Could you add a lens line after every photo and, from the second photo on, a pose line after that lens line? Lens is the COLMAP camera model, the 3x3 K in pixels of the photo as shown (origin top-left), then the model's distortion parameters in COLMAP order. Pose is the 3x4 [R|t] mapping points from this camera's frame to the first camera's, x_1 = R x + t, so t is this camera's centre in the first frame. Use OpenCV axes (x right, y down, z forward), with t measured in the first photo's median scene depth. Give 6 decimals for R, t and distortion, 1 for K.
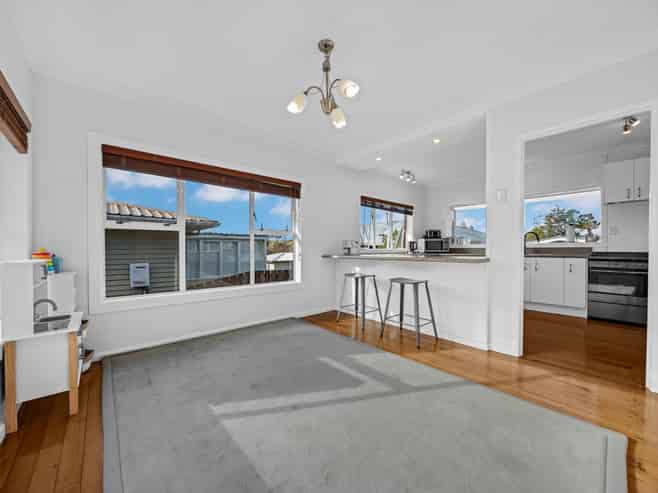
lens RADIAL K [[259.9, 0, 326.9], [0, 259.9, 252.1], [0, 0, 1]] dist [-0.007966, 0.000108]
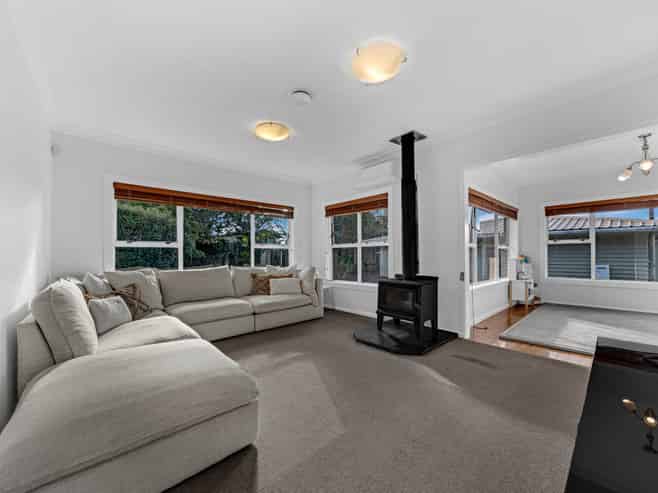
lens RADIAL K [[259.9, 0, 322.2], [0, 259.9, 256.9], [0, 0, 1]] dist [-0.007966, 0.000108]
pose [[0.002029, -0.004333, -0.999989, 1.291554], [-0.002234, 0.999988, -0.004338, 0.026261], [0.999995, 0.002243, 0.002019, -0.885477]]
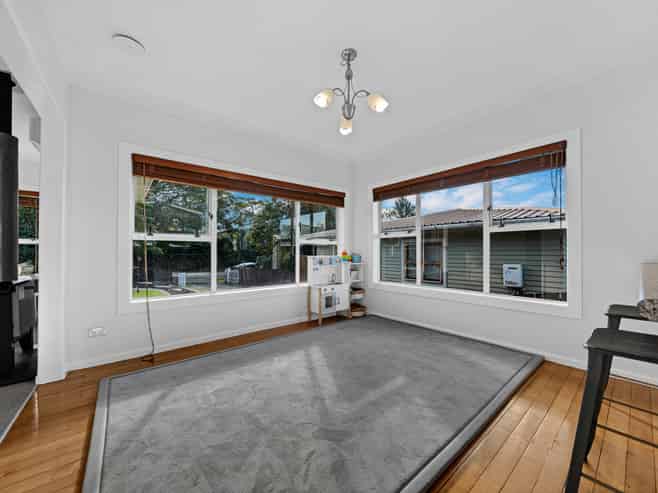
lens RADIAL K [[259.9, 0, 329.8], [0, 259.9, 248.7], [0, 0, 1]] dist [-0.007966, 0.000108]
pose [[-0.038762, -0.007295, -0.999222, 0.799126], [-0.008897, 0.999936, -0.006955, -0.011410], [0.999209, 0.008620, -0.038824, 0.747823]]
